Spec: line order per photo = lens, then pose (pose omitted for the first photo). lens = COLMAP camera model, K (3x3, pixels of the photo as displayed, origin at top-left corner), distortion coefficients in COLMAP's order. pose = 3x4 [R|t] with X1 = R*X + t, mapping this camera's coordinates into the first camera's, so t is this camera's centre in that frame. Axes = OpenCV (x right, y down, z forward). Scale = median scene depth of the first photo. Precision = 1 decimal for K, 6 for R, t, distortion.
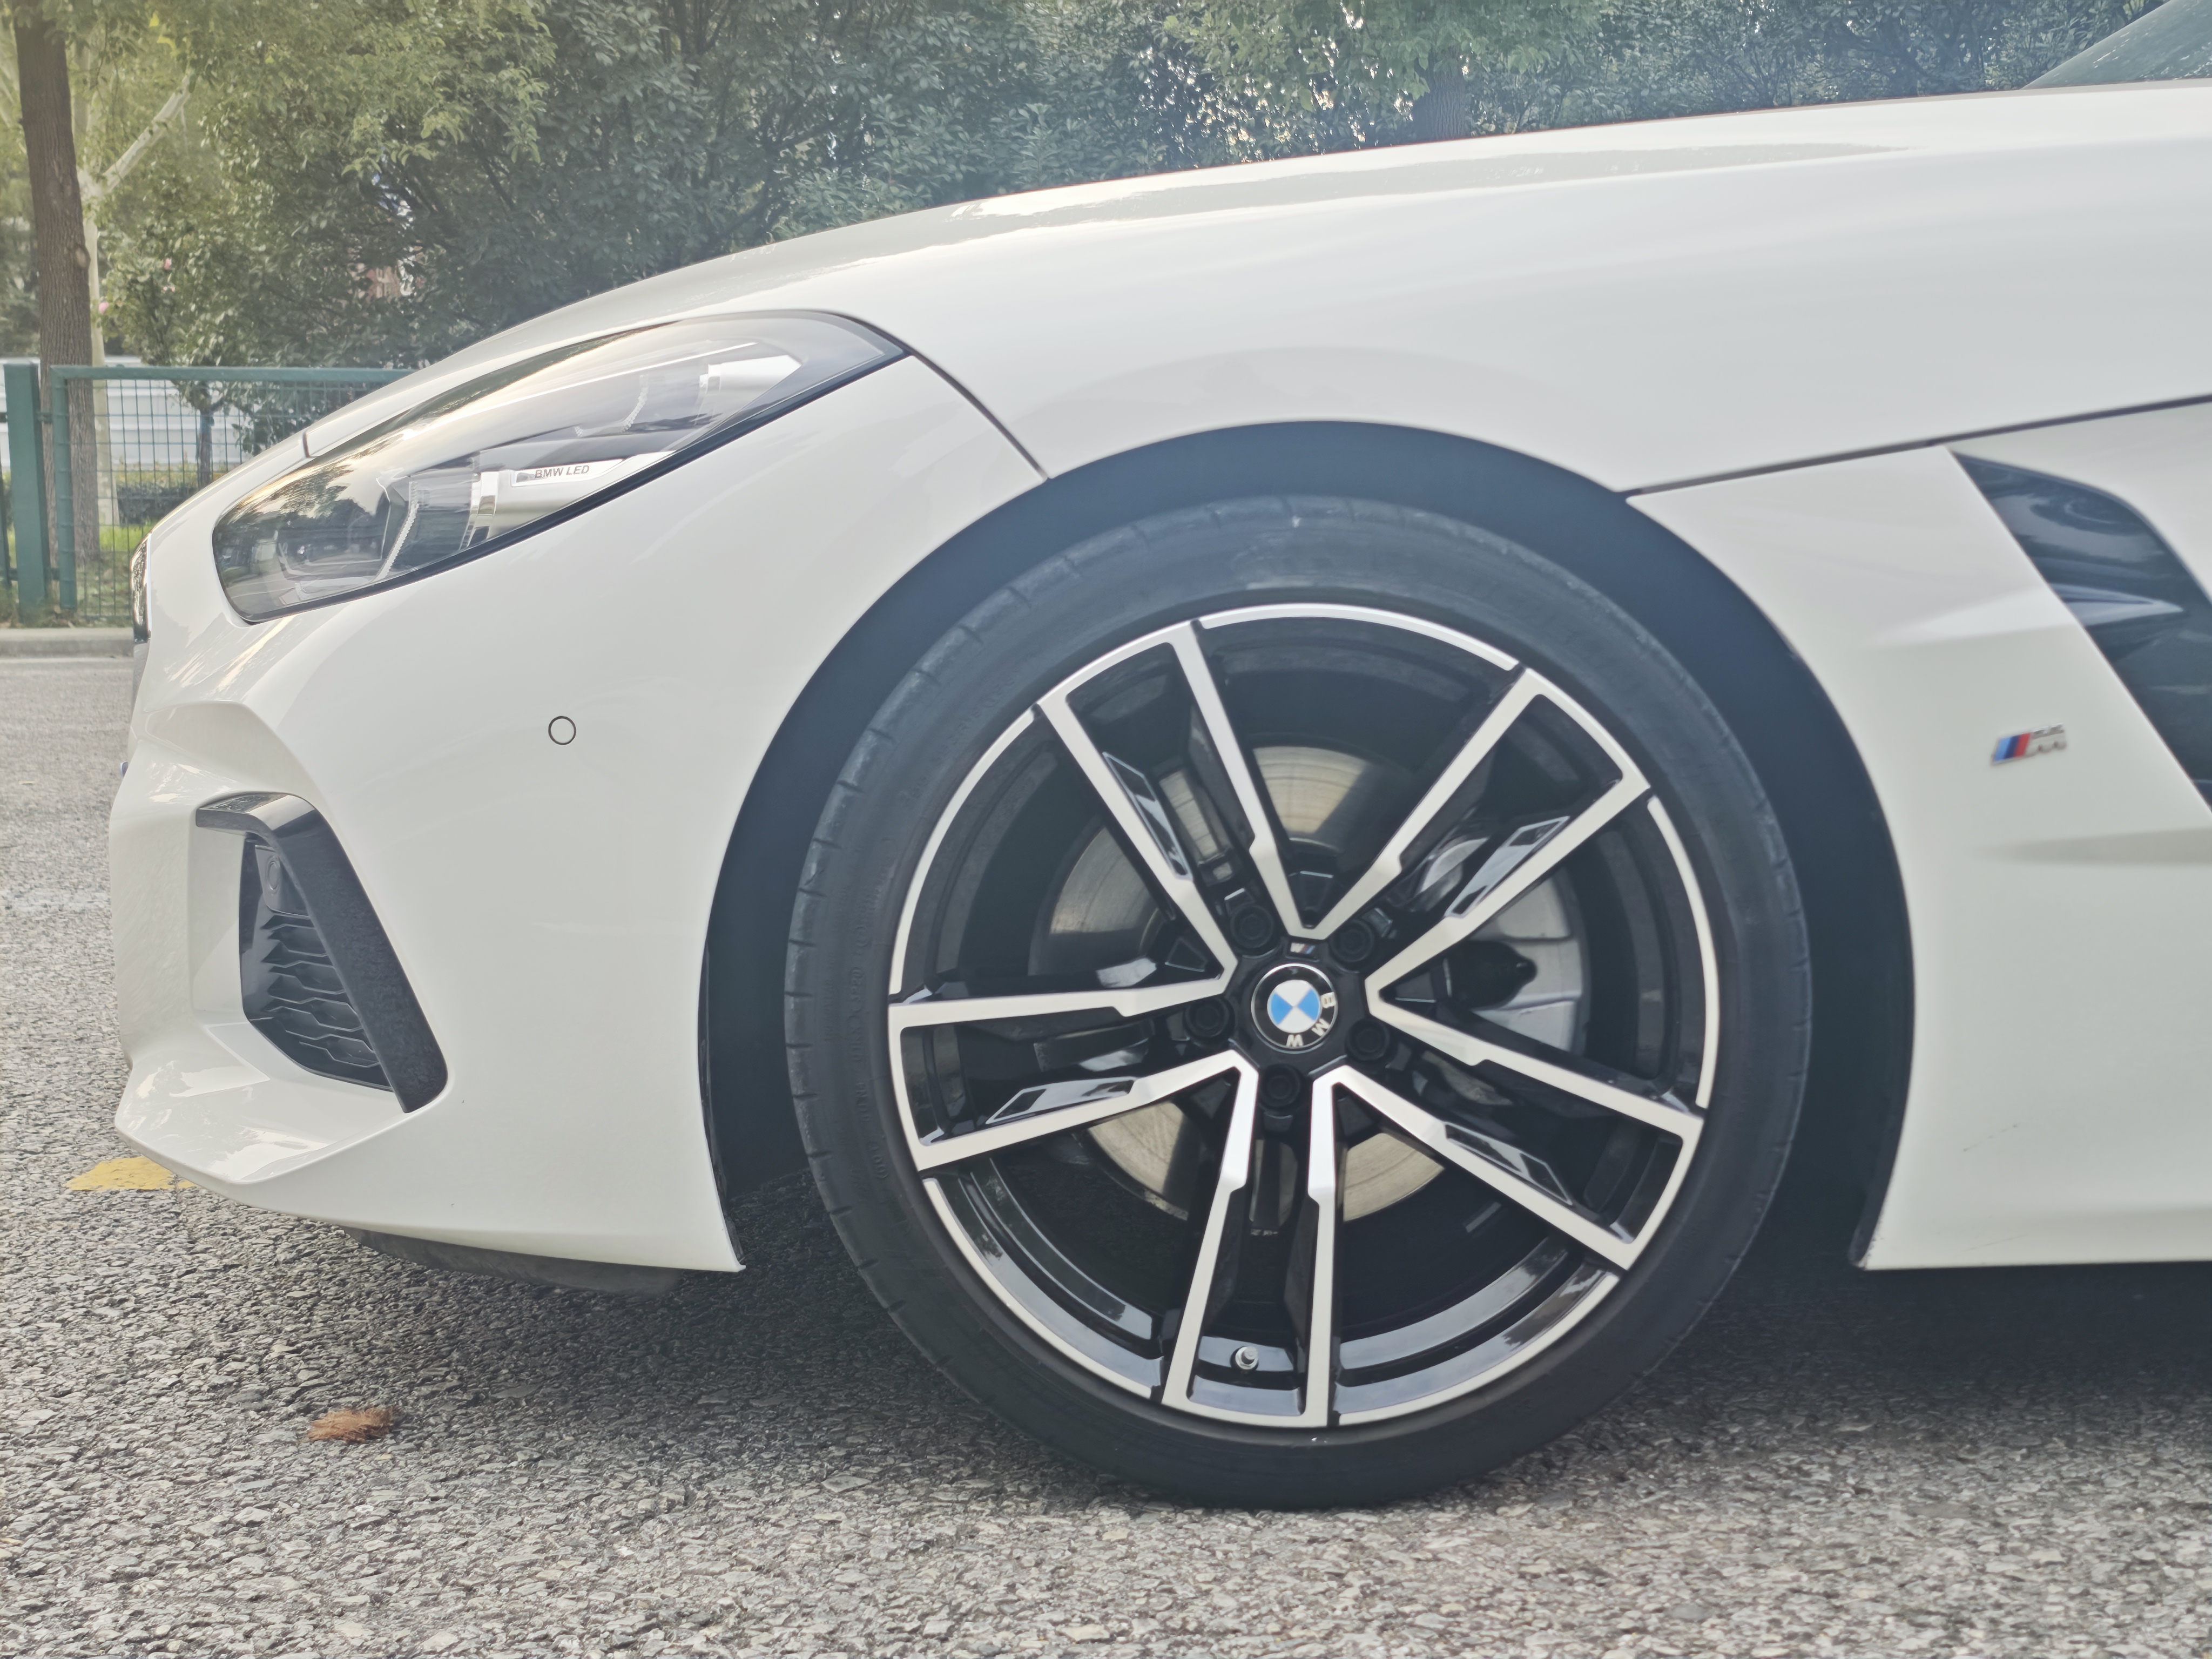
lens RADIAL K [[3093.1, 0, 1085.7], [0, 3093.1, 839.1], [0, 0, 1]] dist [0.206576, -0.733201]
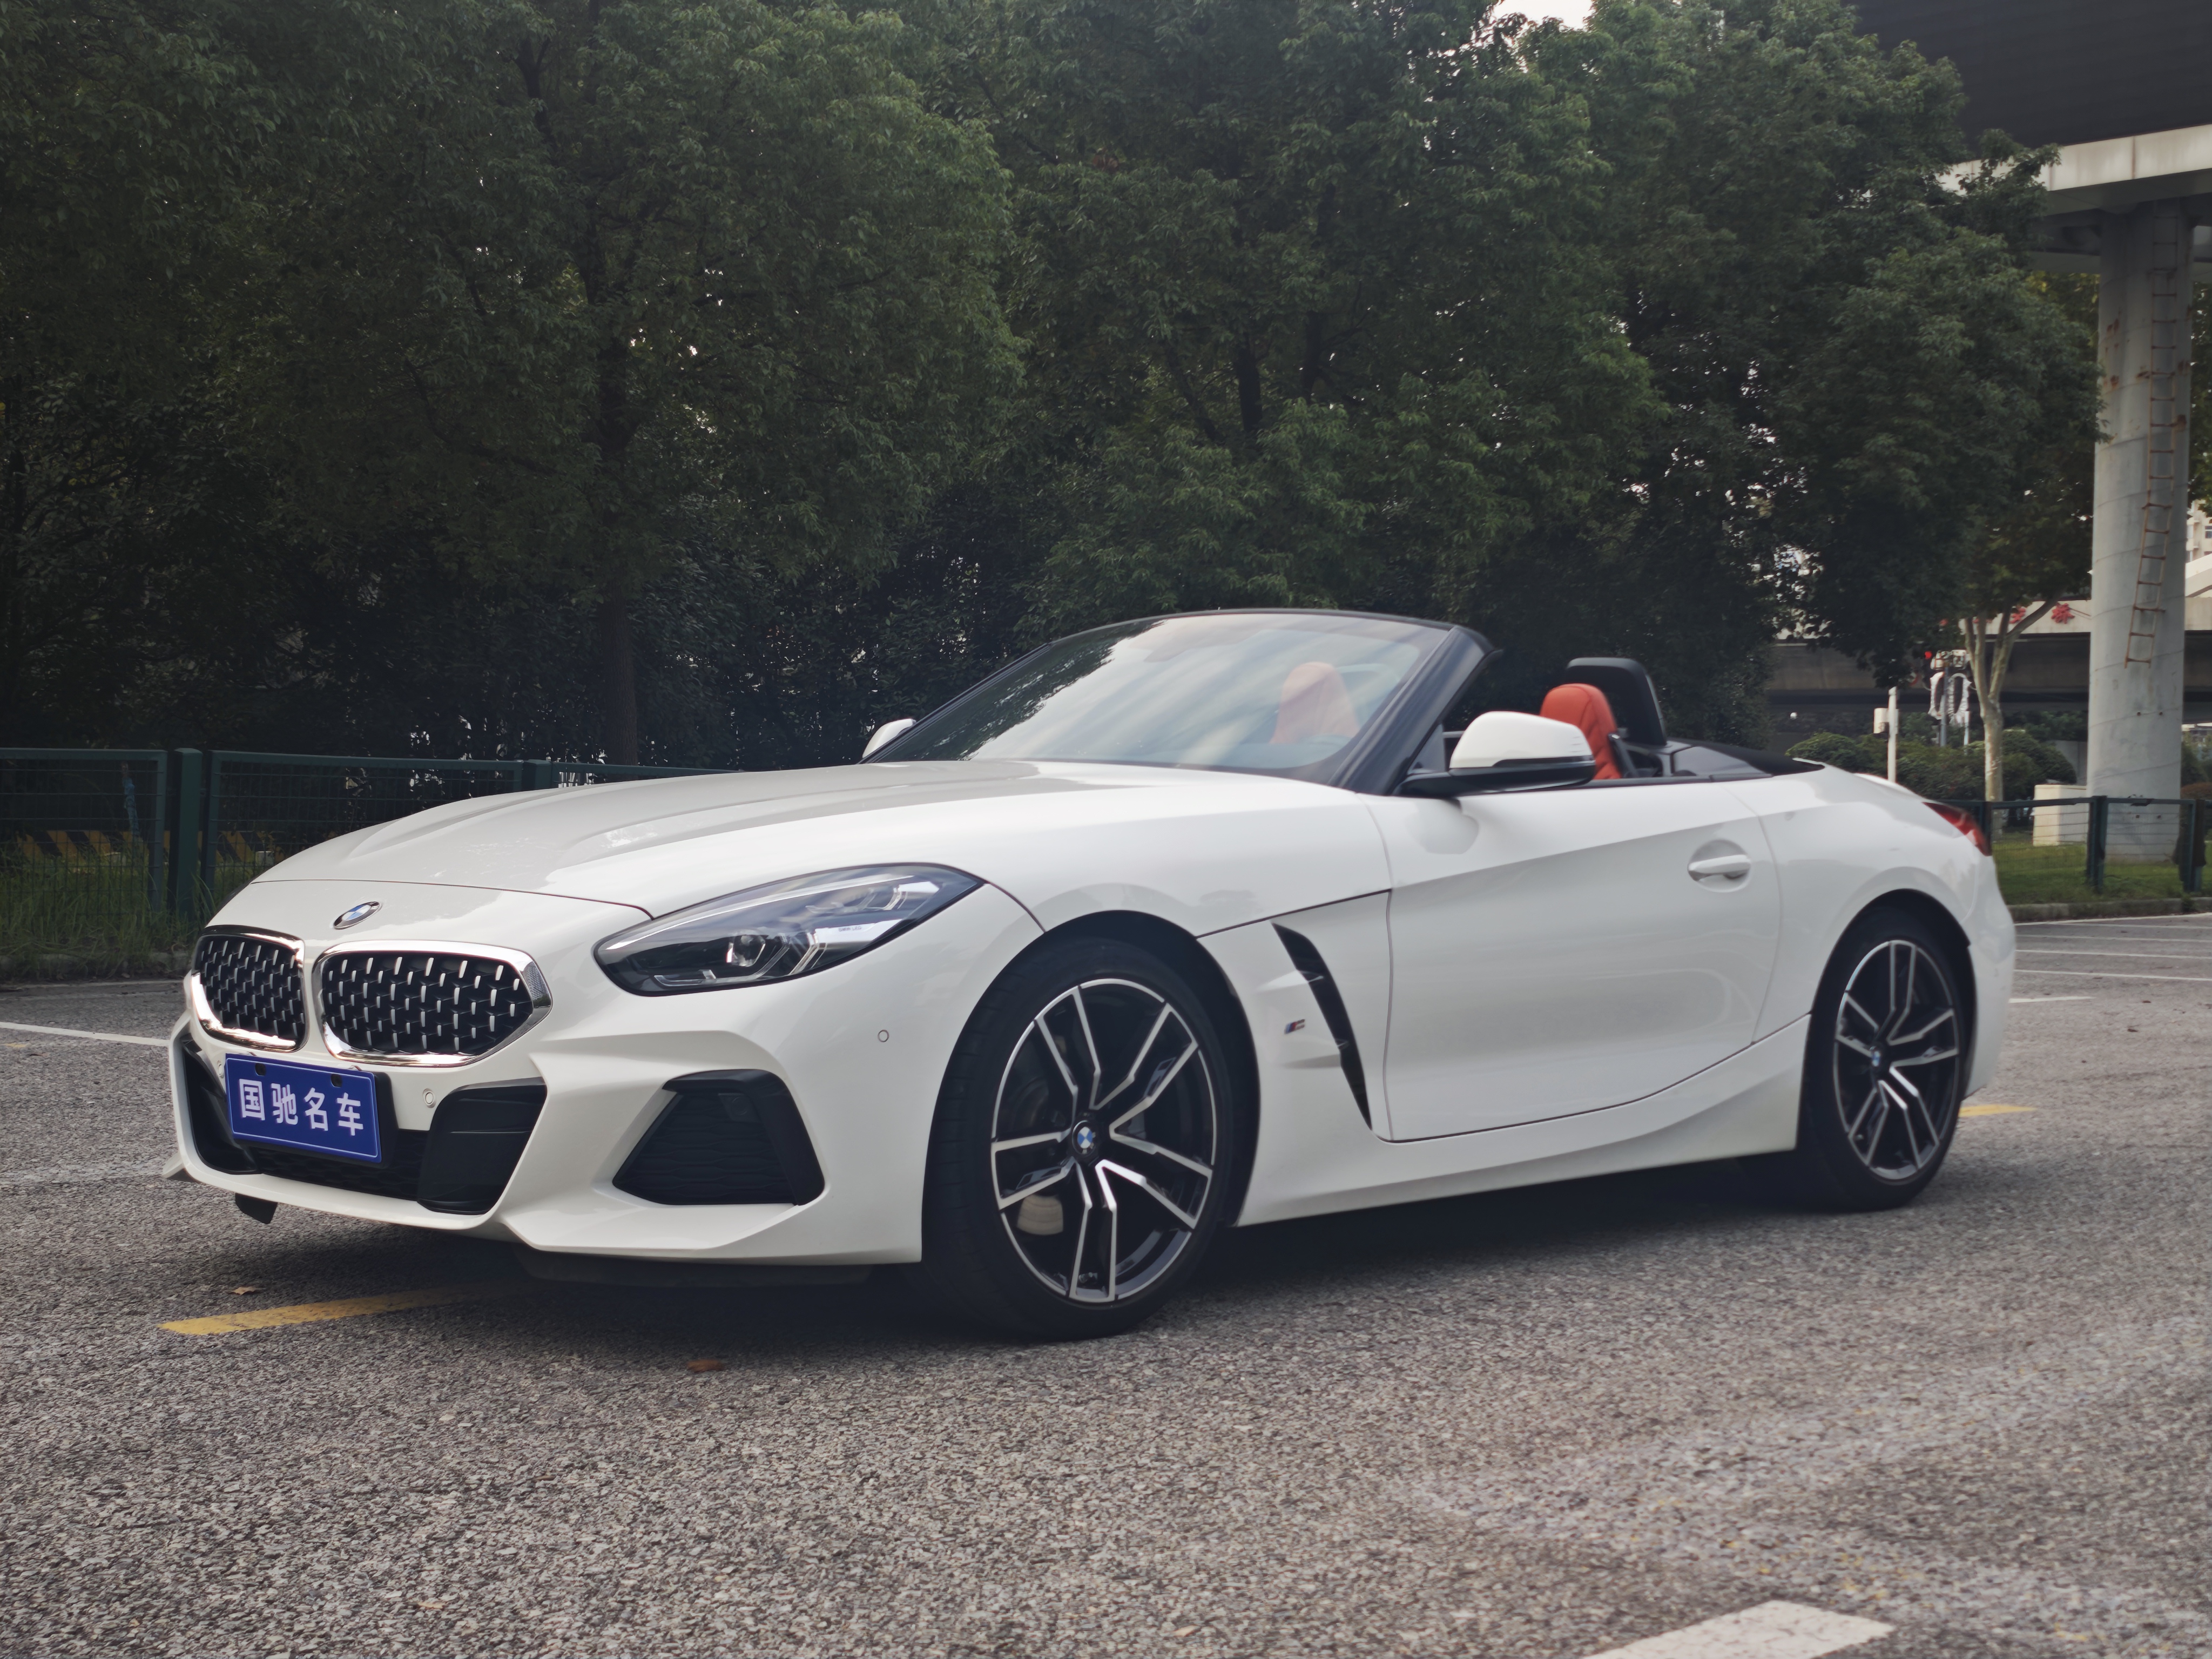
lens RADIAL K [[3076.6, 0, 1093.1], [0, 3076.6, 851.0], [0, 0, 1]] dist [0.216293, -0.757113]
pose [[0.713444, 0.014745, 0.700557, -1.709577], [0.067294, 0.993716, -0.089447, 0.046921], [-0.697473, 0.110959, 0.707968, -0.821230]]
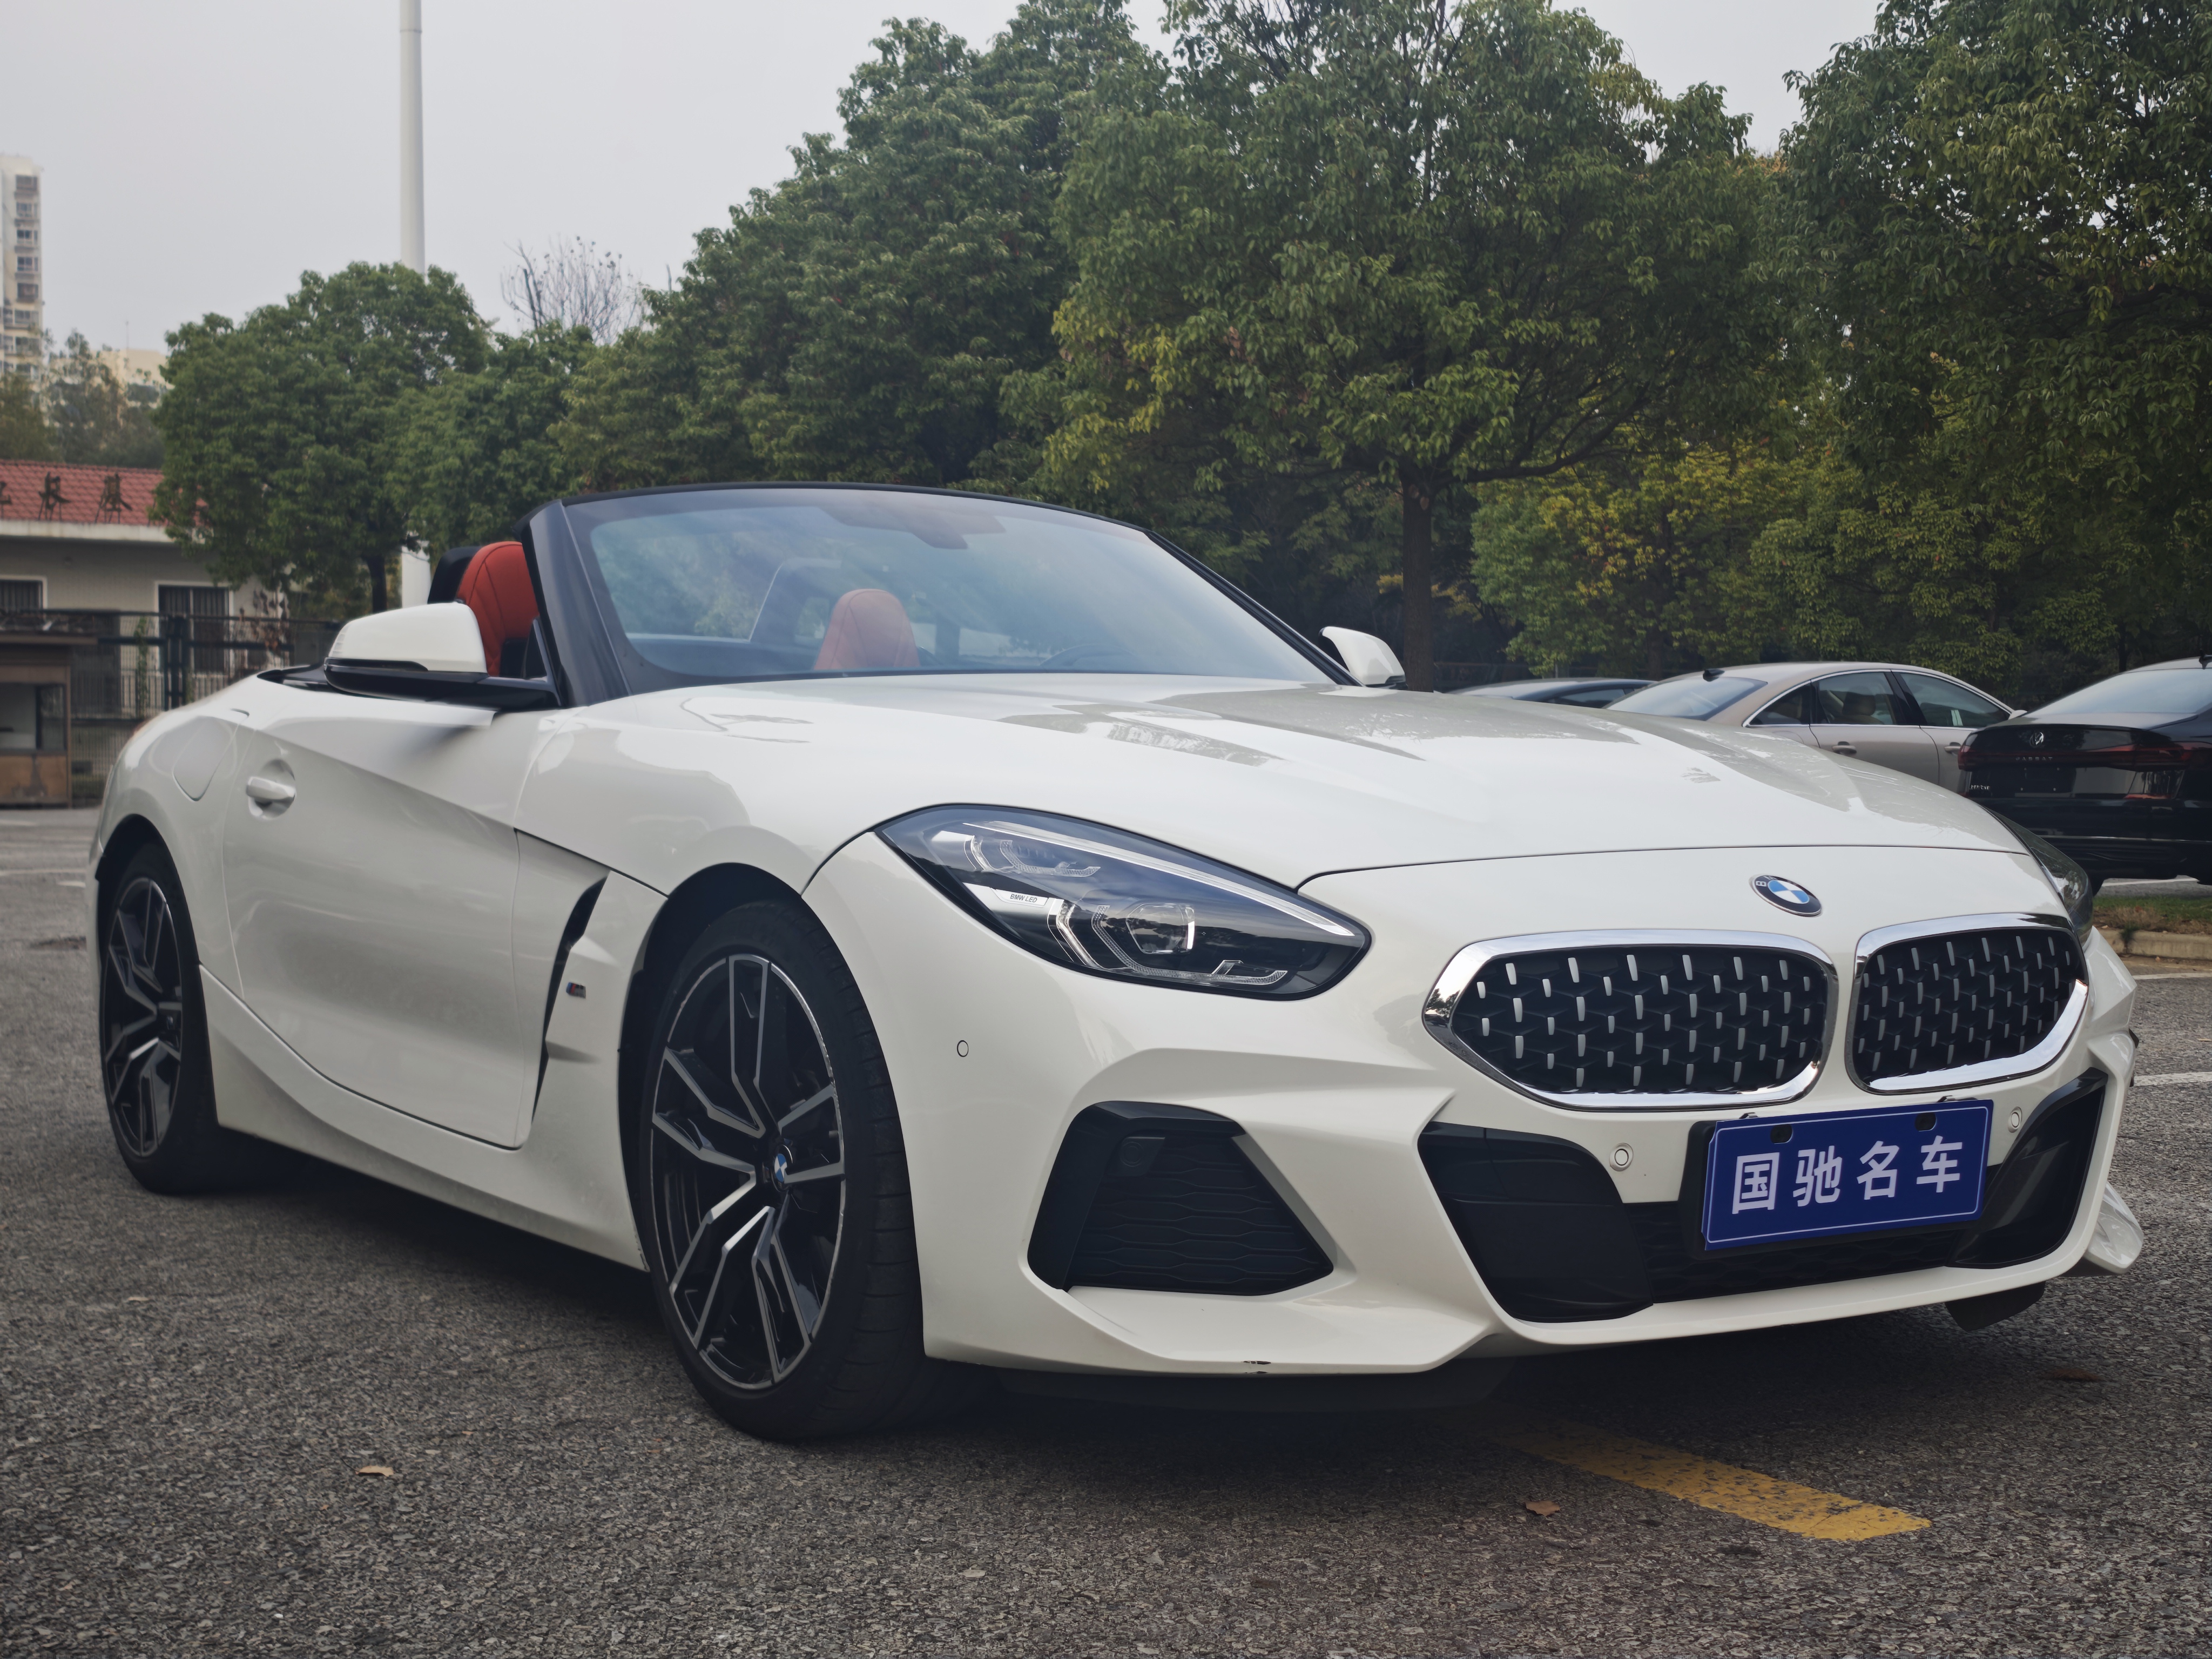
lens RADIAL K [[3076.6, 0, 1093.1], [0, 3076.6, 851.0], [0, 0, 1]] dist [0.216293, -0.757113]
pose [[-0.533726, -0.014489, 0.845533, -1.652738], [0.125145, 0.987491, 0.095918, -0.420356], [-0.836346, 0.157008, -0.525237, 2.708747]]
